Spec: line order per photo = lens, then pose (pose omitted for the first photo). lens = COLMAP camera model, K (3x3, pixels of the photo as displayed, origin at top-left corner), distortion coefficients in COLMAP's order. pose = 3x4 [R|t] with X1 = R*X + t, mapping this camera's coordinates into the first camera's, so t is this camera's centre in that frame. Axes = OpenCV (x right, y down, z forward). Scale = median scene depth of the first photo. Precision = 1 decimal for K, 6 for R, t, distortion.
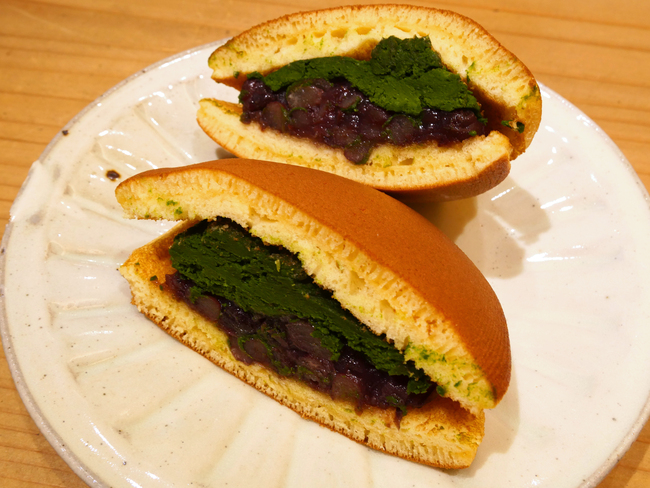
lens RADIAL K [[697.0, 0, 325.0], [0, 697.0, 244.0], [0, 0, 1]] dist [0.014009, 0.008968]
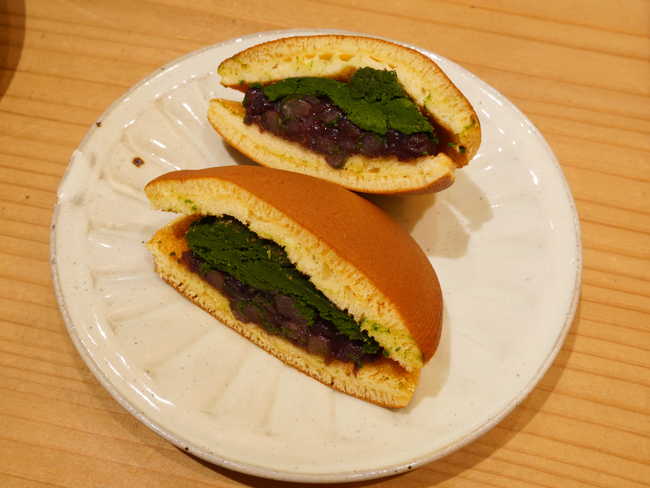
lens RADIAL K [[697.0, 0, 325.0], [0, 697.0, 244.0], [0, 0, 1]] dist [0.014009, 0.008968]
pose [[0.999345, 0.036076, 0.002729, 0.030237], [-0.036154, 0.993056, 0.111953, -0.125471], [0.001329, -0.111978, 0.993710, -0.276527]]
